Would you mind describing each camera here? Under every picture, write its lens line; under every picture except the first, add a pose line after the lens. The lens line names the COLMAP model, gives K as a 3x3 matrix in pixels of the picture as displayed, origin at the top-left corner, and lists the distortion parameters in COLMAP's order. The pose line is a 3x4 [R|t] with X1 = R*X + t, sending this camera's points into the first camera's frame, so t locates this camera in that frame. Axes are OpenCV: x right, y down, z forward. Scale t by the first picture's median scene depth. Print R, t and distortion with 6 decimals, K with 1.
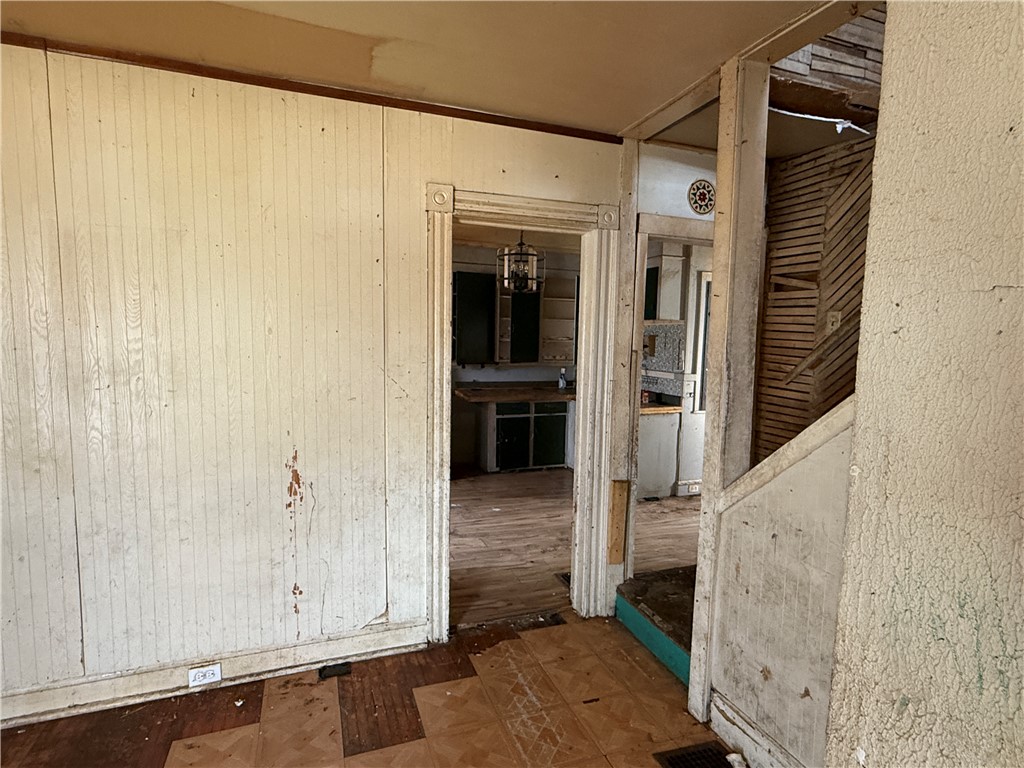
lens RADIAL K [[544.6, 0, 510.9], [0, 544.6, 387.7], [0, 0, 1]] dist [0.001166, 0.000576]
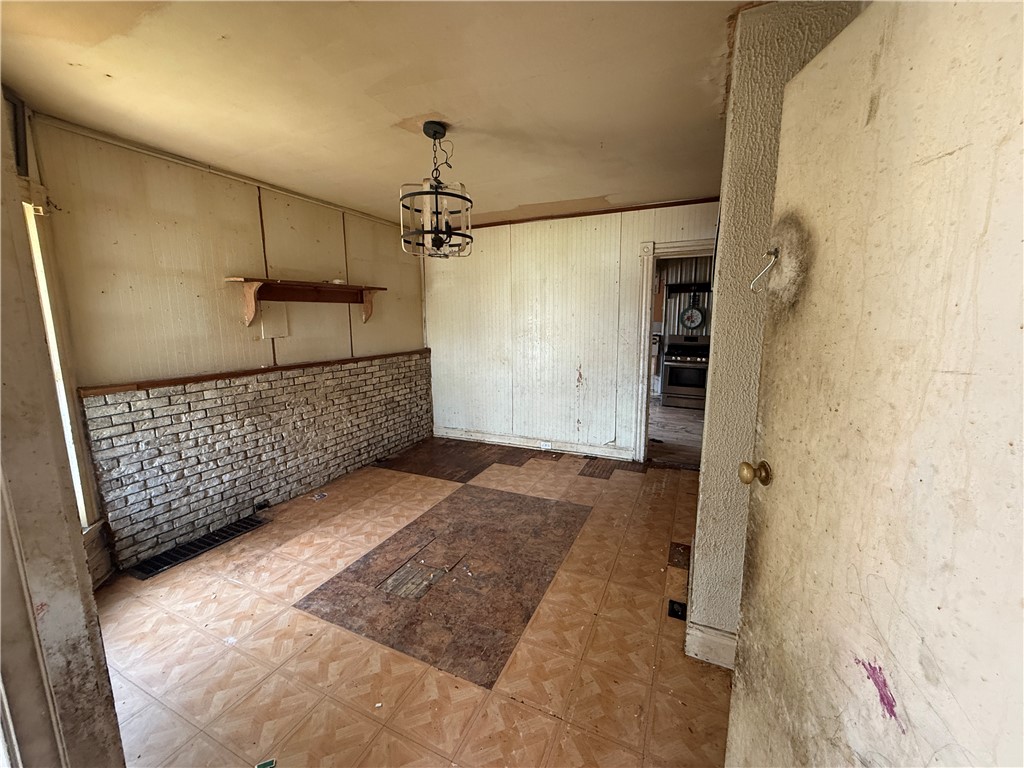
lens RADIAL K [[409.1, 0, 511.5], [0, 409.1, 383.2], [0, 0, 1]] dist [-0.000435, -0.000012]
pose [[0.707878, 0.081847, -0.701577, 0.674312], [-0.046027, 0.996498, 0.069812, 0.086171], [0.704834, -0.017127, 0.709166, -0.518311]]
